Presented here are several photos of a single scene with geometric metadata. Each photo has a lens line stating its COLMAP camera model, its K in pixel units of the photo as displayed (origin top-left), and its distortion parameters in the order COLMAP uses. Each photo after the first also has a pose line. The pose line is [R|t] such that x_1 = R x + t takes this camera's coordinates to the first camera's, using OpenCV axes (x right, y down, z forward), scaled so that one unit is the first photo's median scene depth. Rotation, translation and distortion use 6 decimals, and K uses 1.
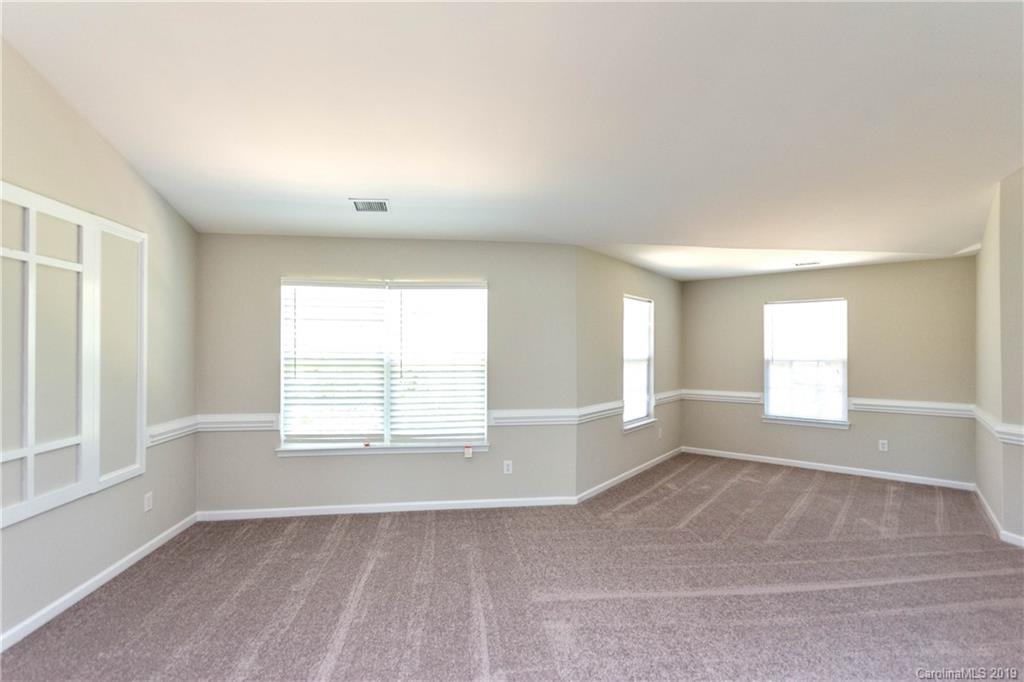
lens RADIAL K [[475.6, 0, 518.2], [0, 475.6, 341.9], [0, 0, 1]] dist [0.000237, 0.001103]
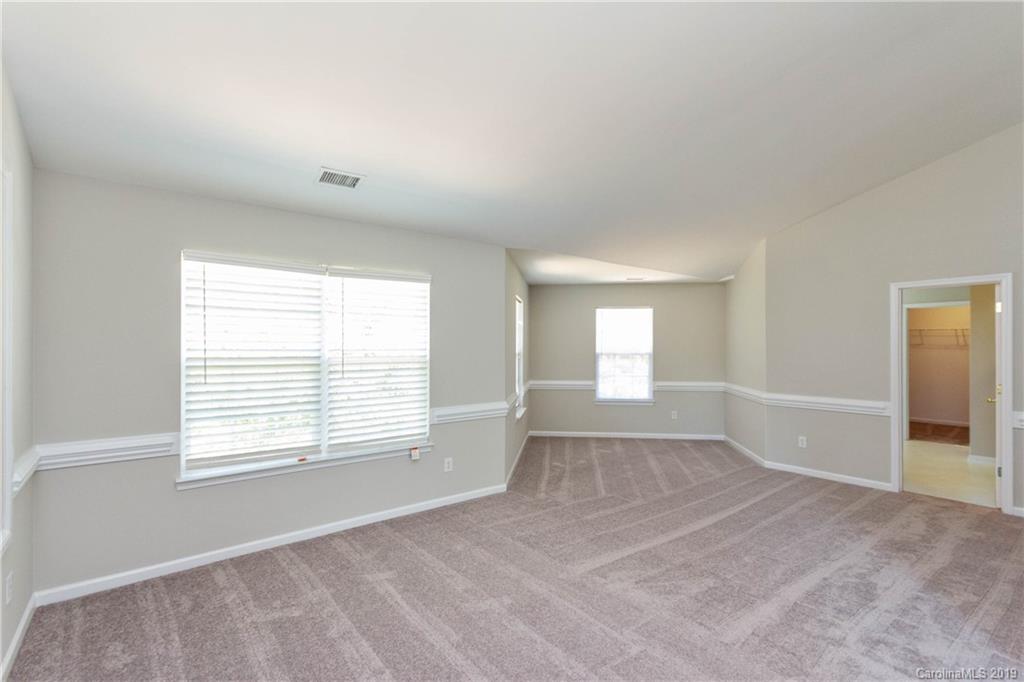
lens RADIAL K [[475.6, 0, 518.2], [0, 475.6, 341.9], [0, 0, 1]] dist [0.000237, 0.001103]
pose [[0.852291, 0.002664, 0.523062, -0.428430], [-0.008851, 0.999917, 0.009329, -0.002879], [-0.522993, -0.012581, 0.852244, 0.086007]]
